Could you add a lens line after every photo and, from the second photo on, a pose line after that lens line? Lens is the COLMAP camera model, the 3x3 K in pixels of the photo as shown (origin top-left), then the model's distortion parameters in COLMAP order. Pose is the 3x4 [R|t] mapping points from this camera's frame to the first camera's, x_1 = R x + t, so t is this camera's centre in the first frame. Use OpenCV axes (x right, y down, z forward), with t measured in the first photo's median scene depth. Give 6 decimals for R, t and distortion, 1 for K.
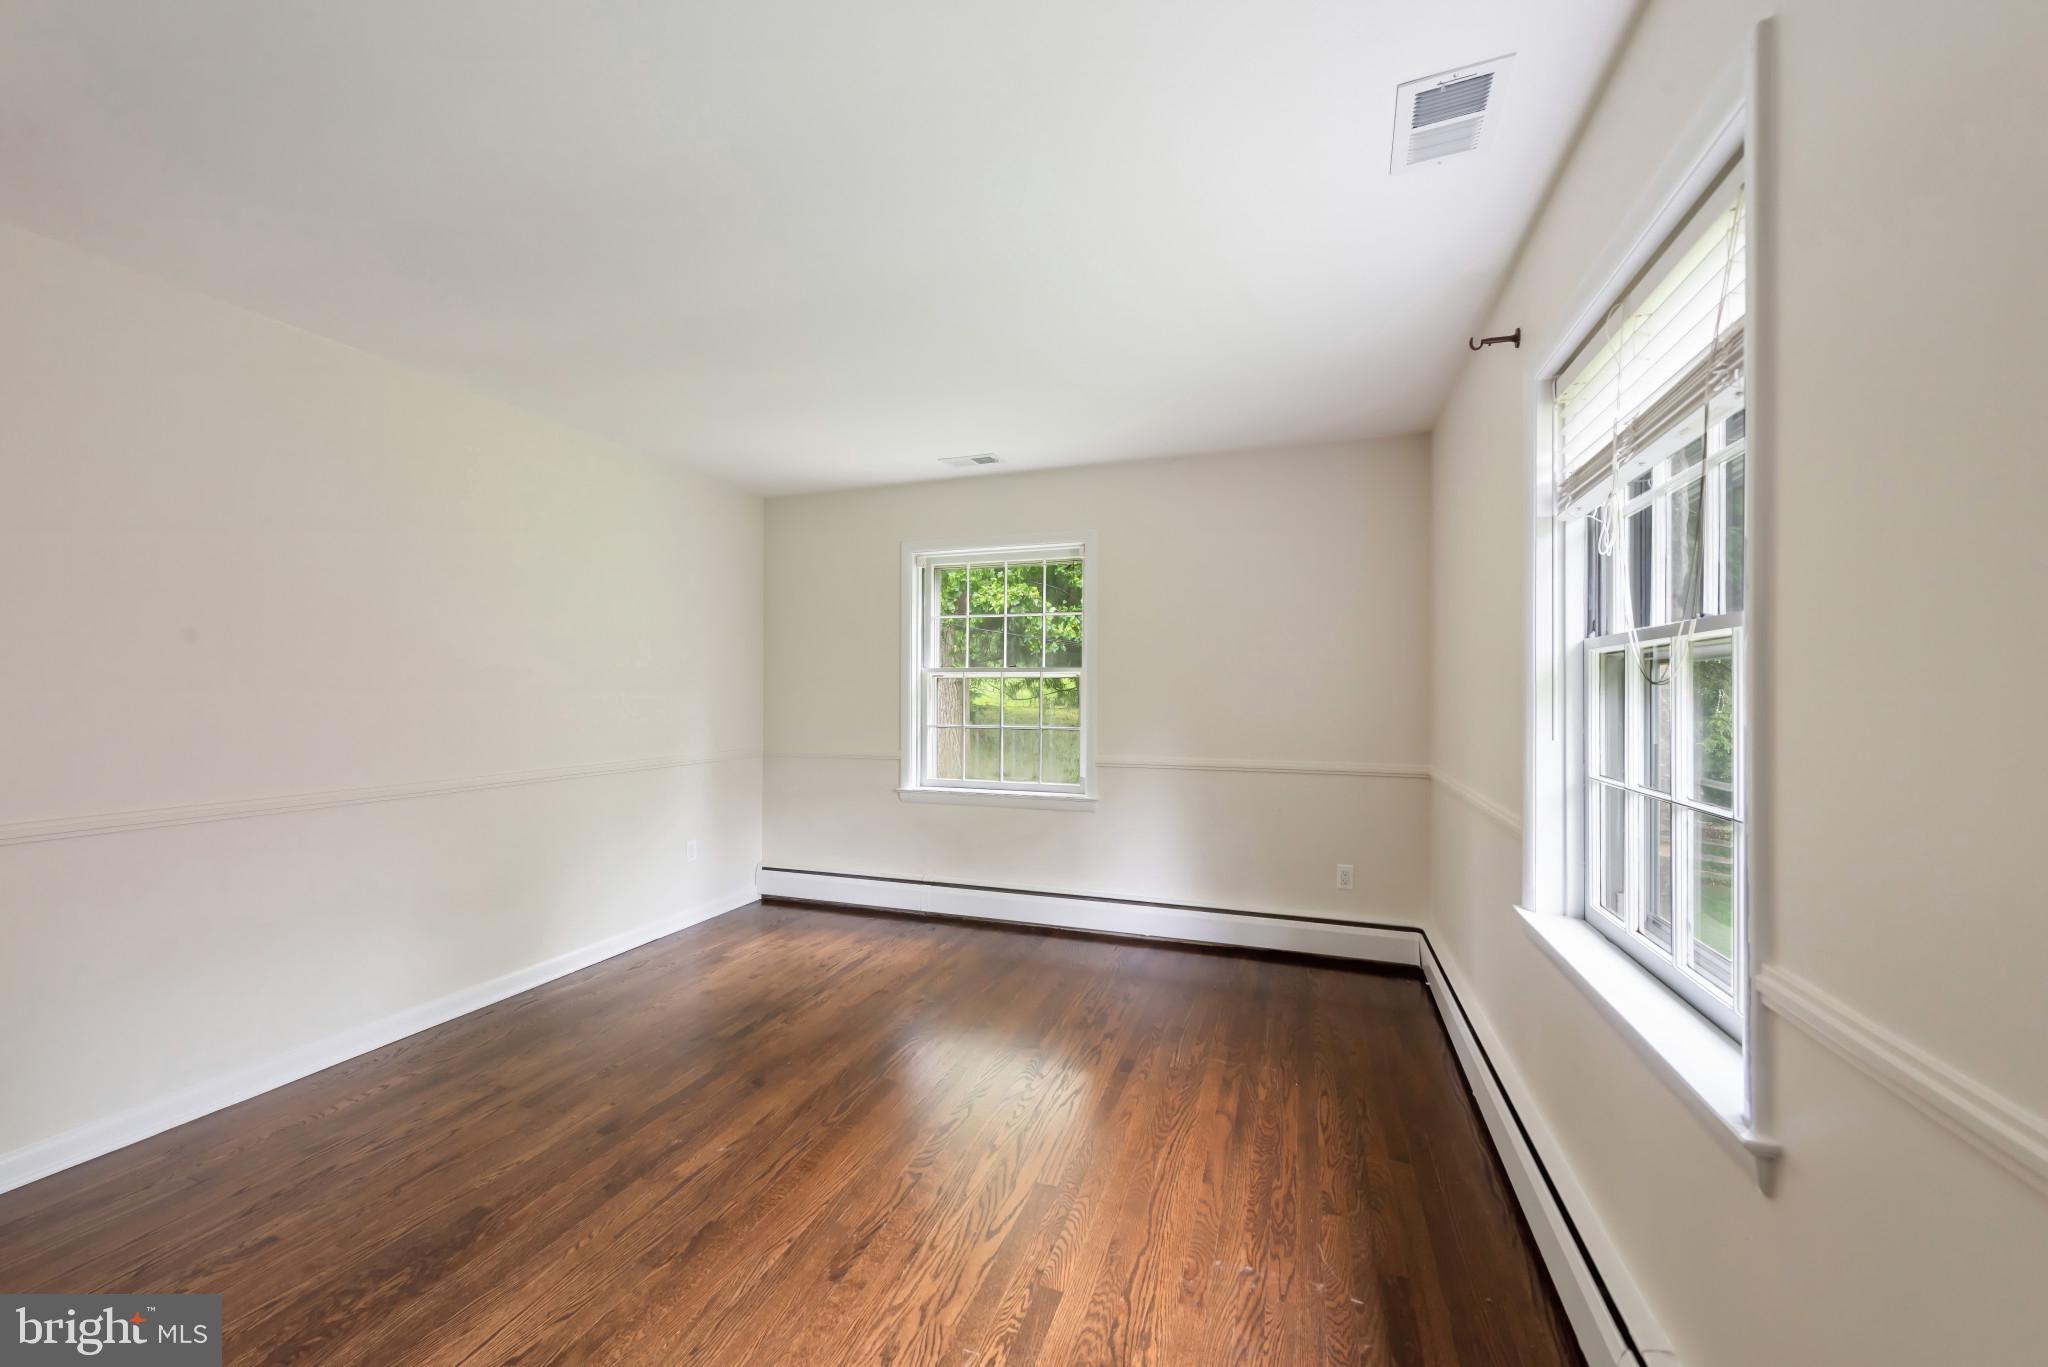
lens RADIAL K [[813.0, 0, 1022.3], [0, 813.0, 686.0], [0, 0, 1]] dist [0.009522, -0.003597]
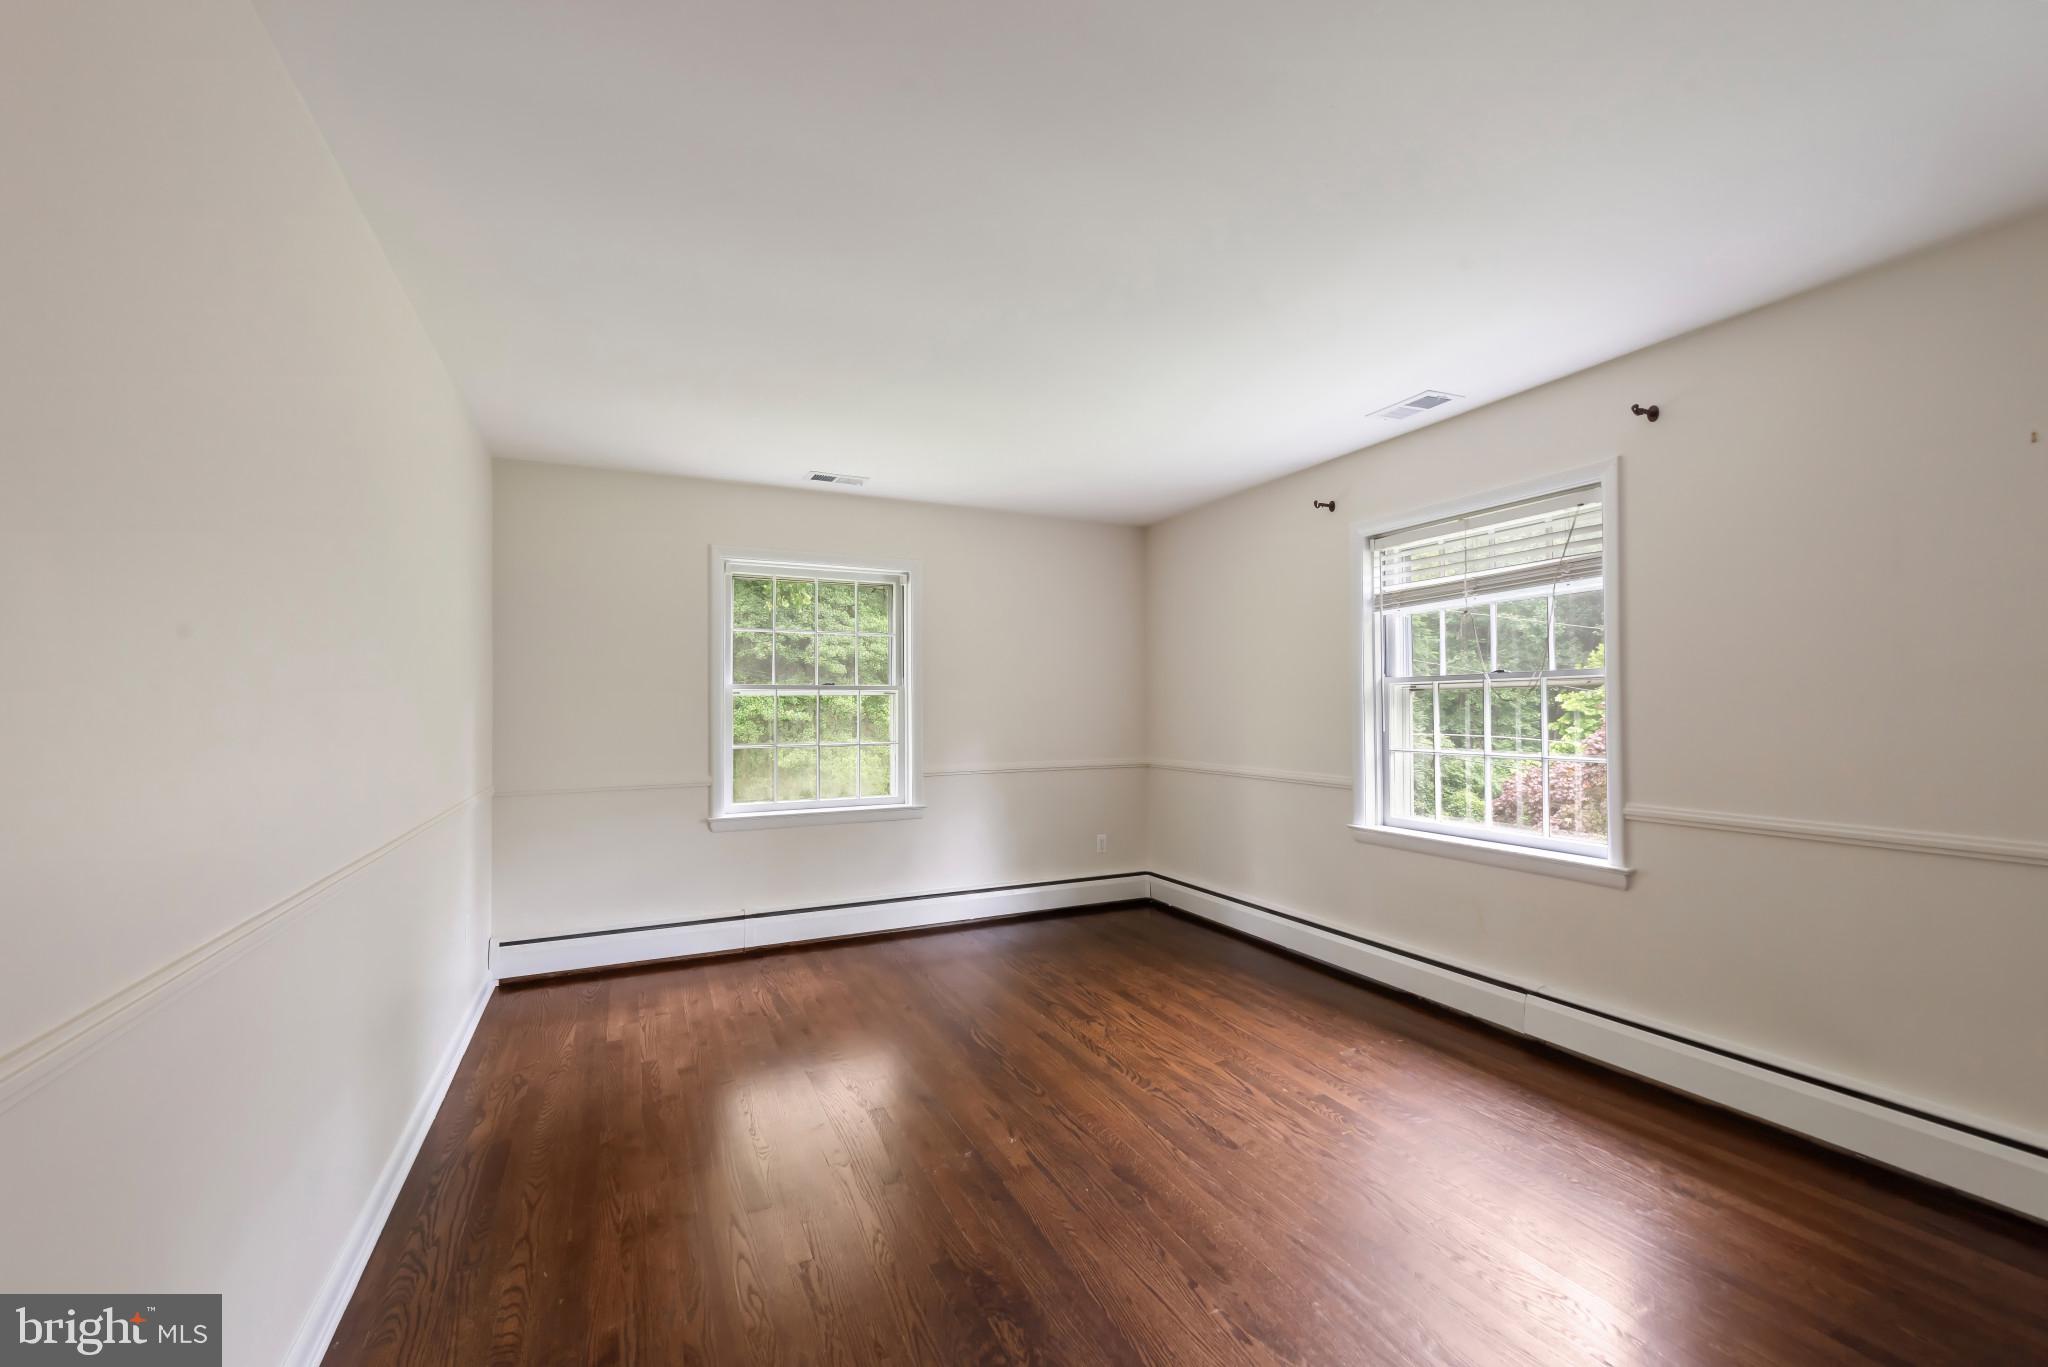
lens RADIAL K [[813.0, 0, 1034.2], [0, 813.0, 689.3], [0, 0, 1]] dist [0.009522, -0.003597]
pose [[0.697850, 0.009075, 0.716187, -0.695660], [0.003078, 0.999872, -0.015669, -0.001045], [-0.716237, 0.013139, 0.697733, 0.145468]]
